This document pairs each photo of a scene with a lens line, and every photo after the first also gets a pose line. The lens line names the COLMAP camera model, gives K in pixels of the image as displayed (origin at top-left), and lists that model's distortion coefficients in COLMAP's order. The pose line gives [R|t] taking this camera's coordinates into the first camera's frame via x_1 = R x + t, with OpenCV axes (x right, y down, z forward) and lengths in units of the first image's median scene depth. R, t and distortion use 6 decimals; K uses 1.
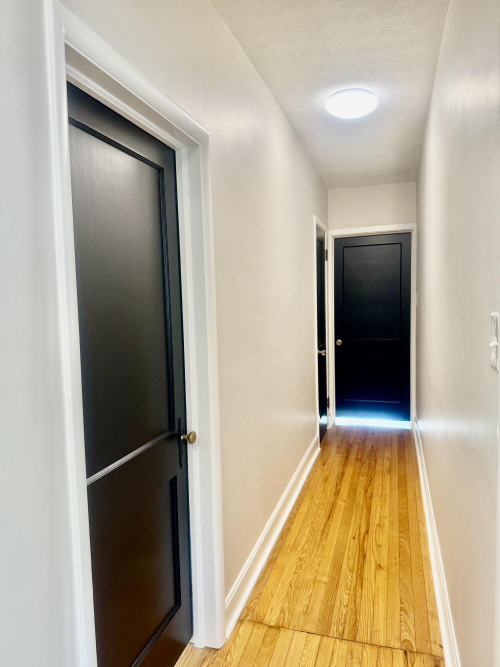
lens RADIAL K [[458.2, 0, 239.2], [0, 458.2, 334.4], [0, 0, 1]] dist [0.099285, -0.189516]
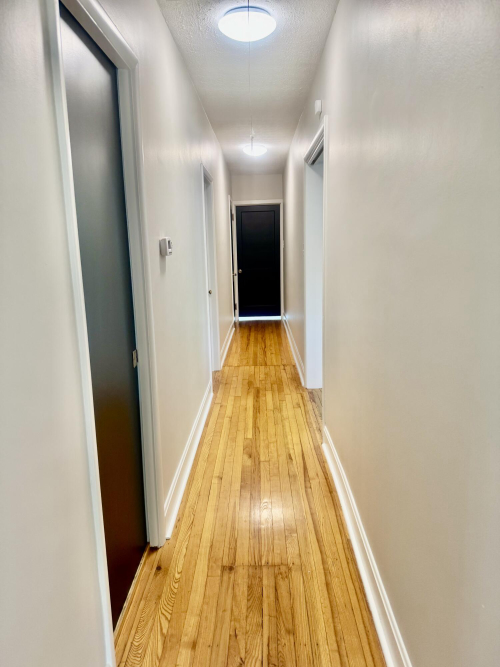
lens RADIAL K [[464.5, 0, 250.0], [0, 464.5, 333.5], [0, 0, 1]] dist [0.070146, -0.090244]
pose [[0.955910, -0.054588, 0.288540, -0.276735], [0.023833, 0.993751, 0.109047, 0.066863], [-0.292690, -0.097362, 0.951238, -0.702071]]
